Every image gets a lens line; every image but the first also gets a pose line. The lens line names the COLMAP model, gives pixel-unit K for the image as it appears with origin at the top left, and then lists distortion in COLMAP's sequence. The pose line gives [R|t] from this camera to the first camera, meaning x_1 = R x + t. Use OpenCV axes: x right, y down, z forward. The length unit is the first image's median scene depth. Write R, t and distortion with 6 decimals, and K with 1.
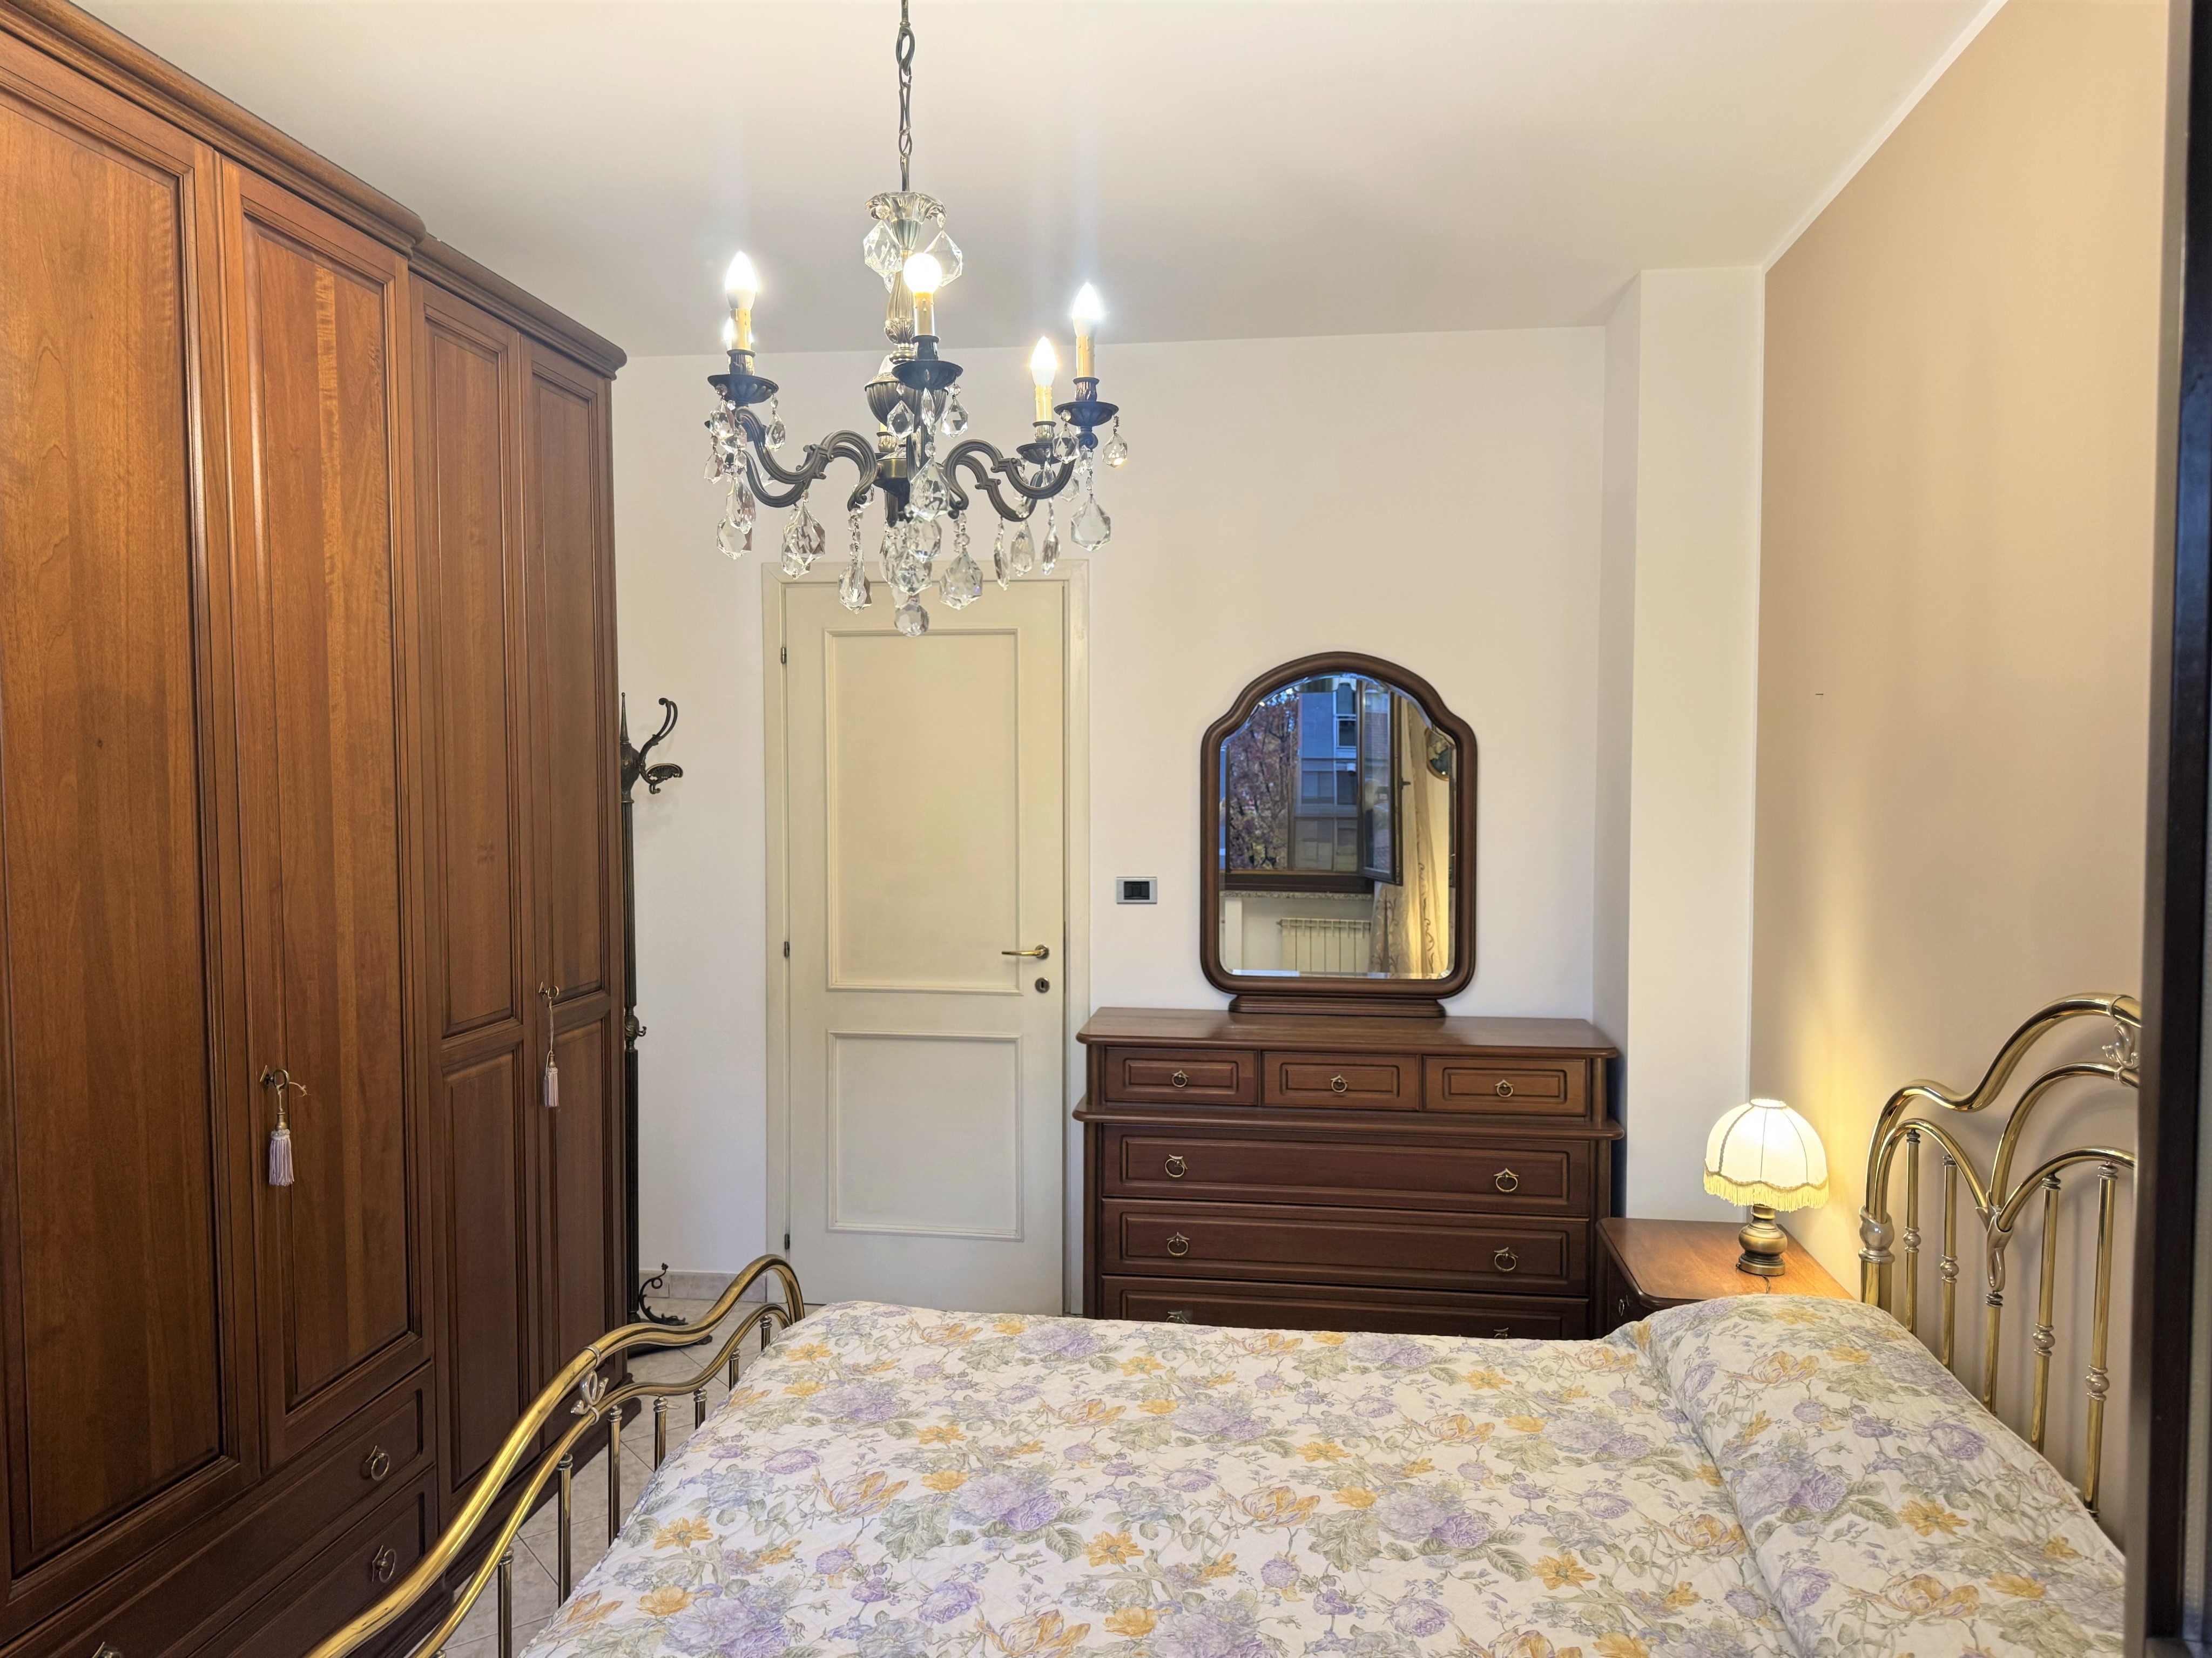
lens RADIAL K [[1553.5, 0, 1140.5], [0, 1553.5, 810.6], [0, 0, 1]] dist [0.026567, -0.037868]
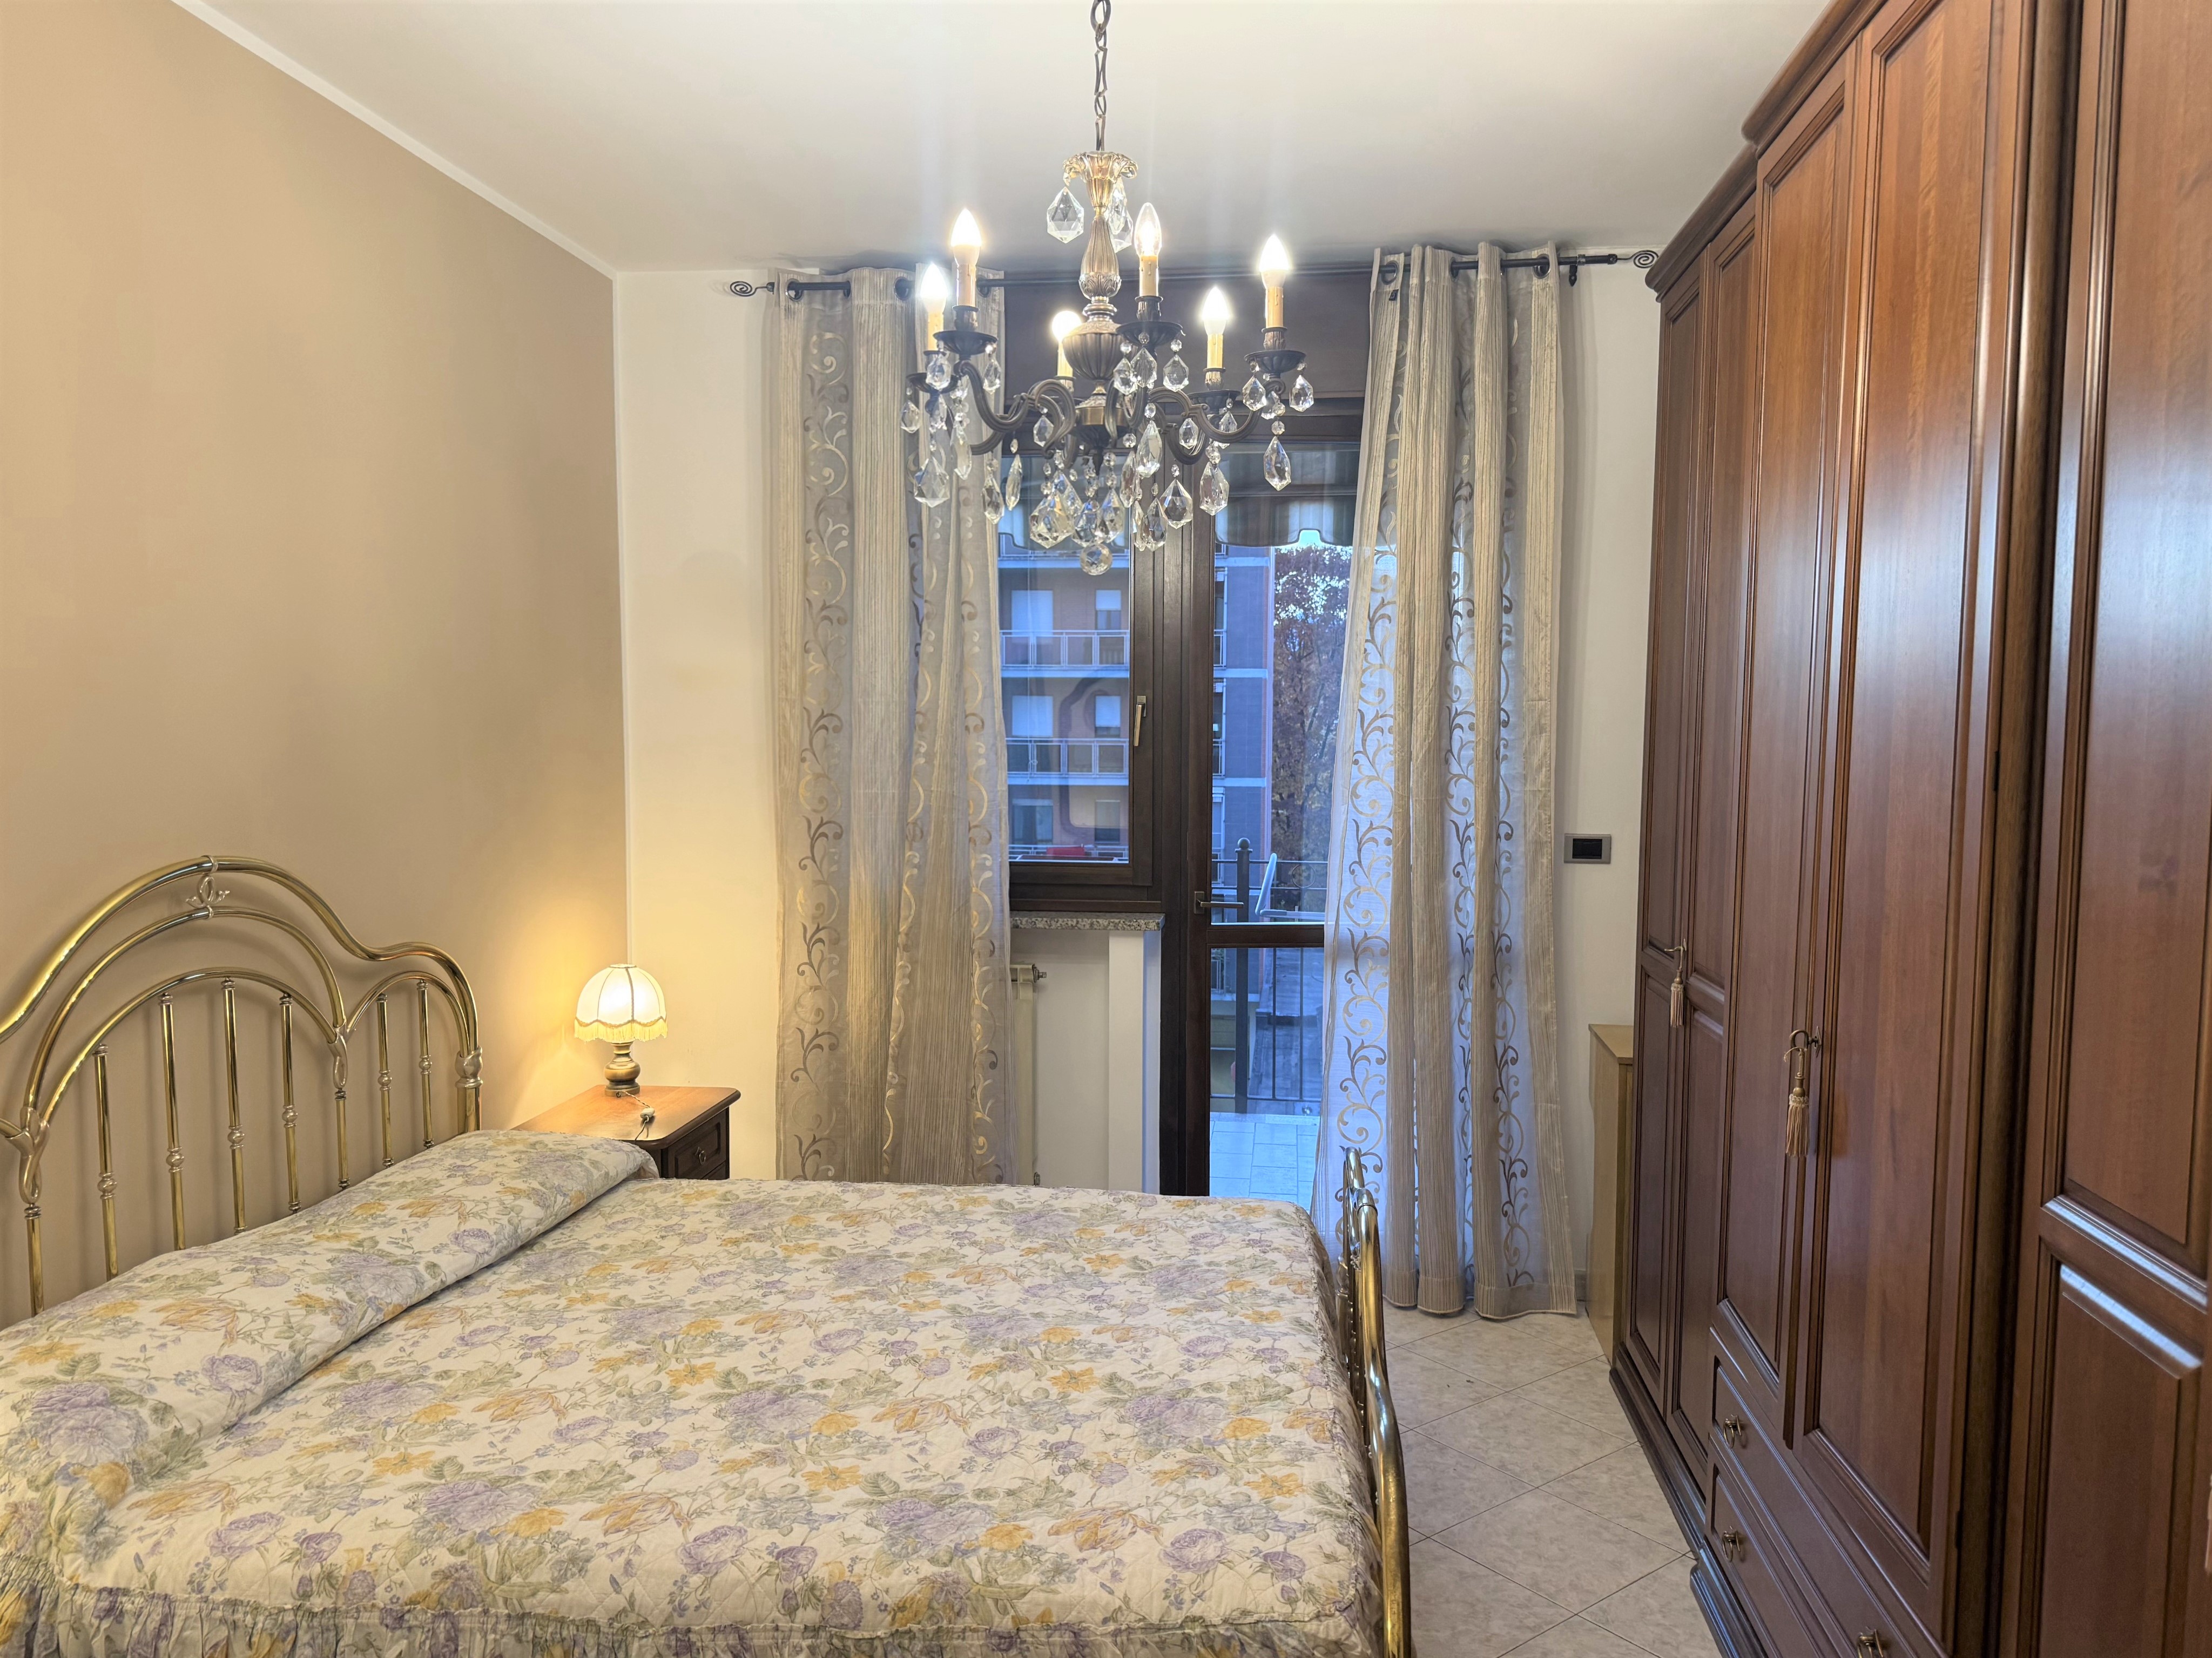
lens RADIAL K [[1575.4, 0, 1098.4], [0, 1575.4, 831.7], [0, 0, 1]] dist [0.127034, -0.187743]
pose [[-0.999909, -0.007107, 0.011509, -0.146910], [-0.005953, 0.995229, 0.097384, -0.037072], [-0.012146, 0.097307, -0.995180, 1.886977]]
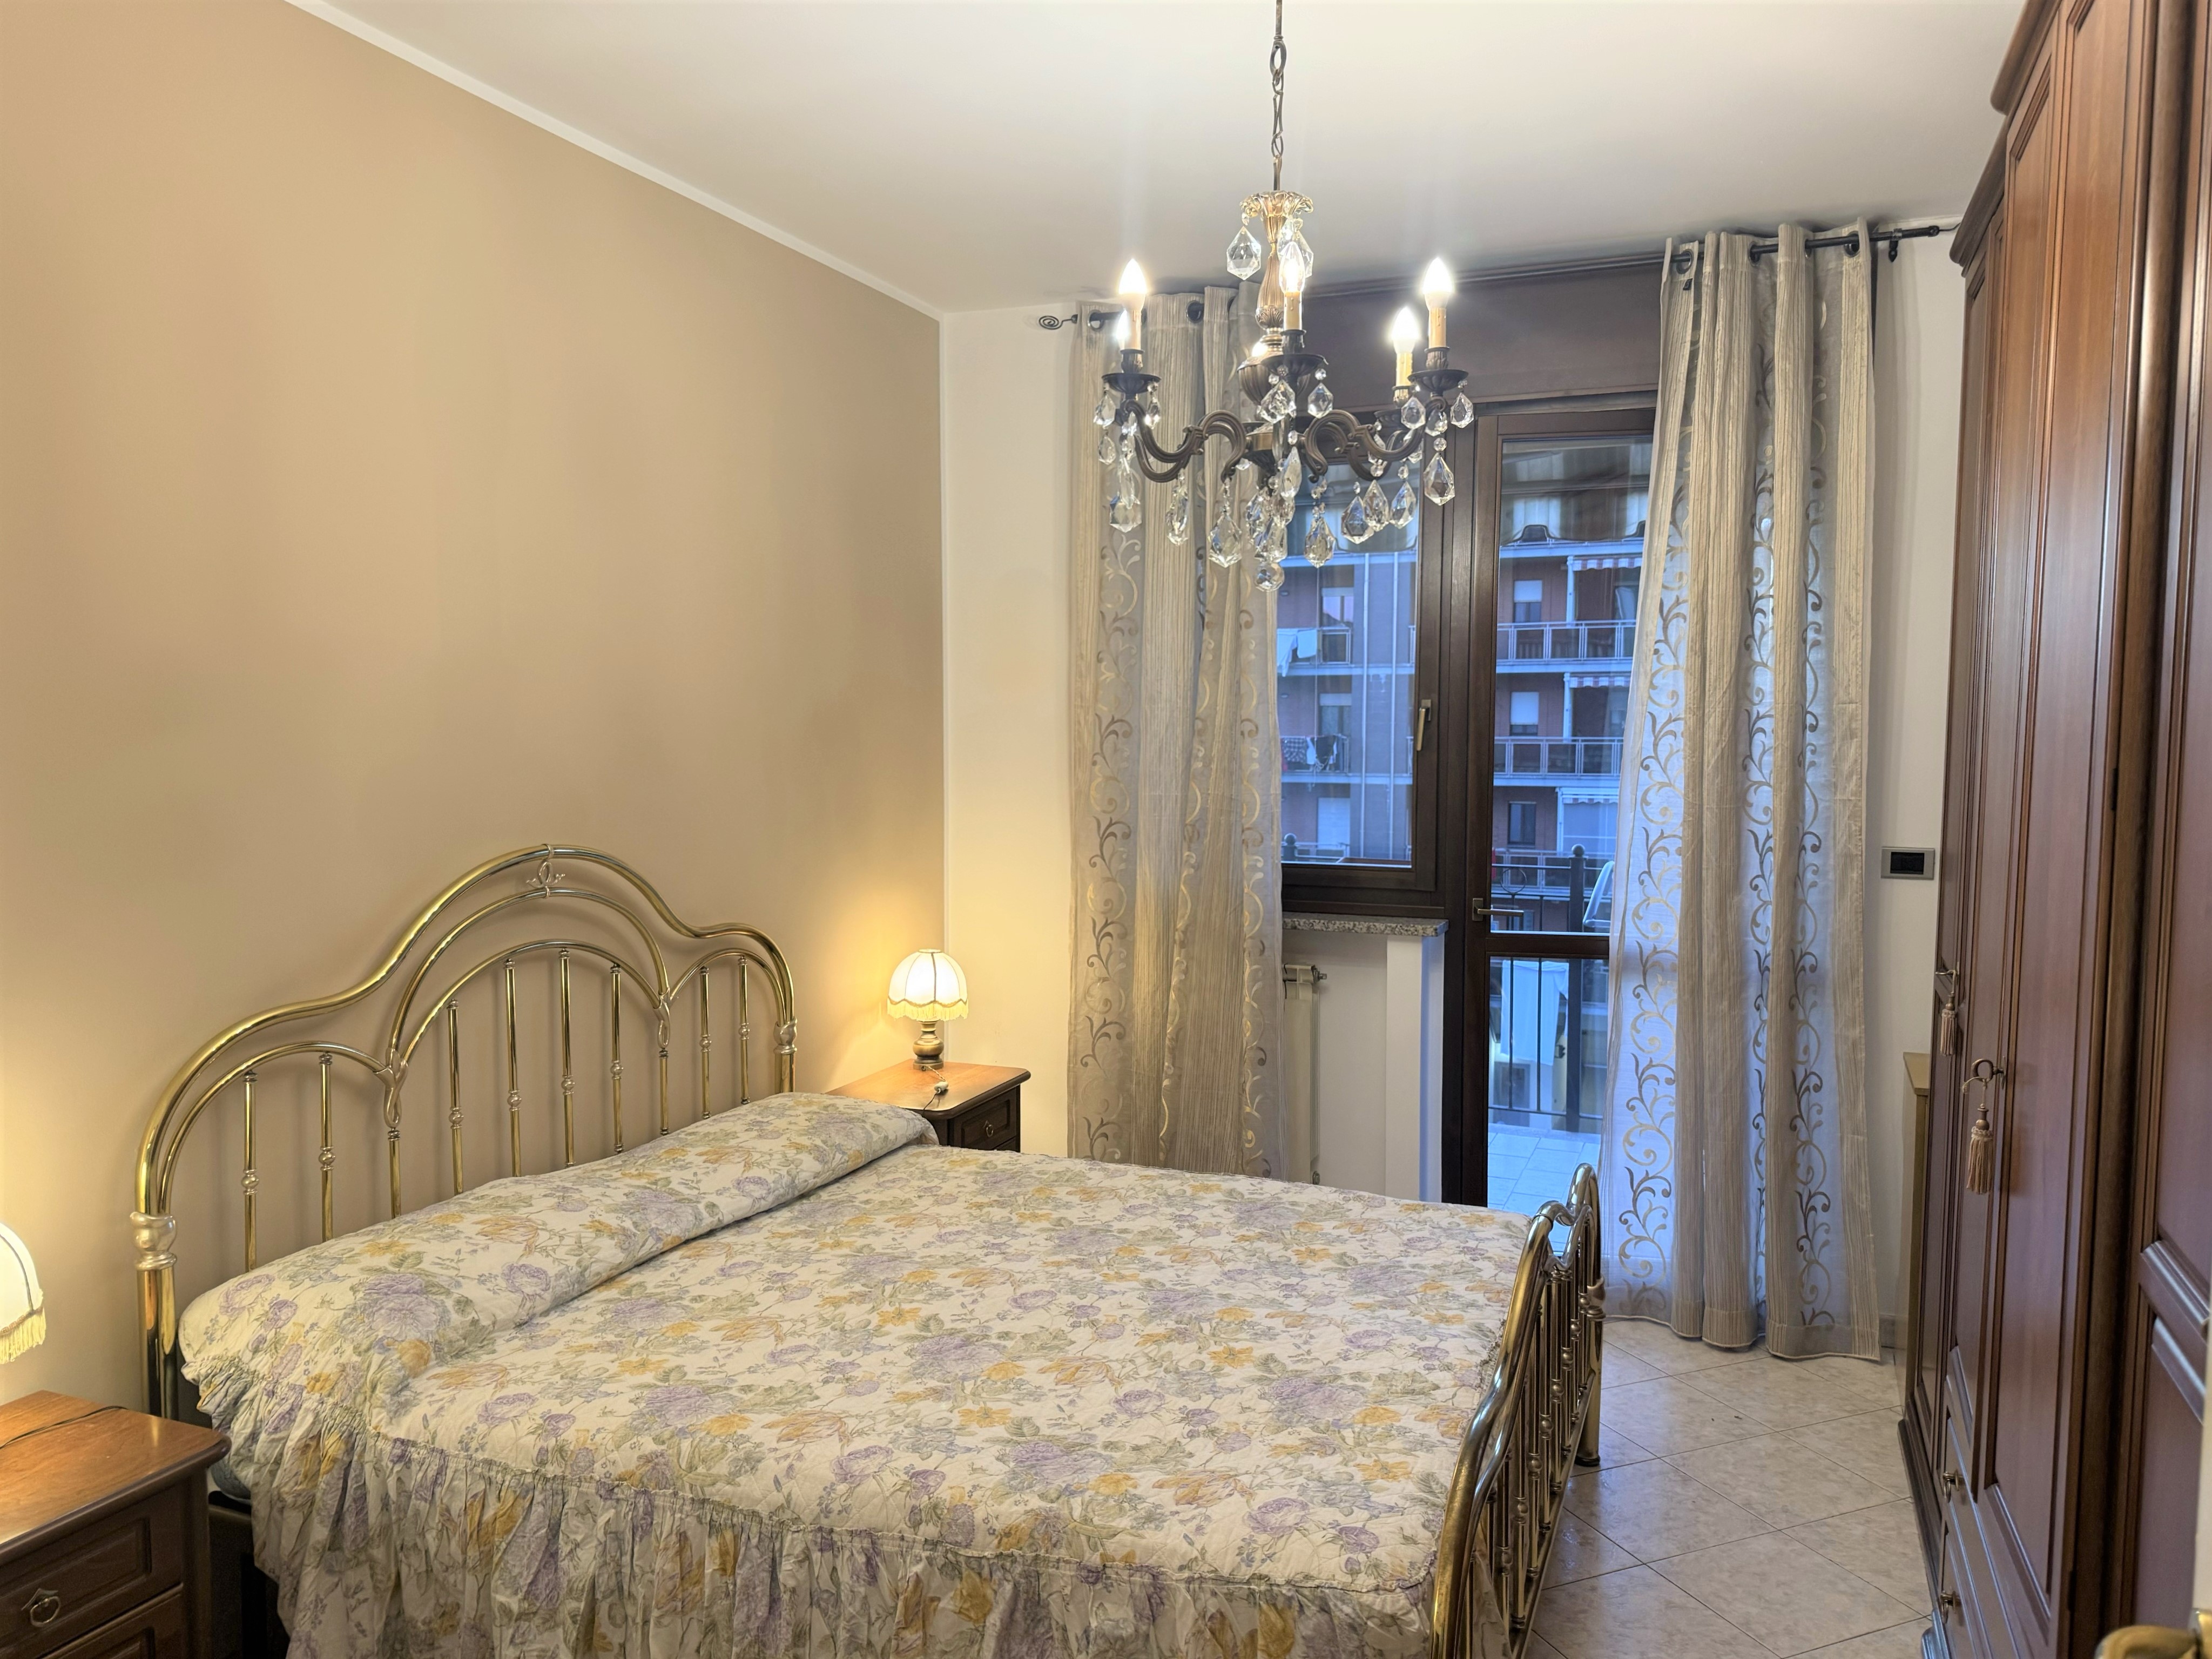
lens RADIAL K [[1594.8, 0, 1120.8], [0, 1594.8, 821.5], [0, 0, 1]] dist [0.113911, -0.160064]
pose [[-0.965223, -0.021462, 0.260544, -0.314464], [0.002590, 0.995790, 0.091623, -0.046641], [-0.261414, 0.089111, -0.961105, 1.934749]]
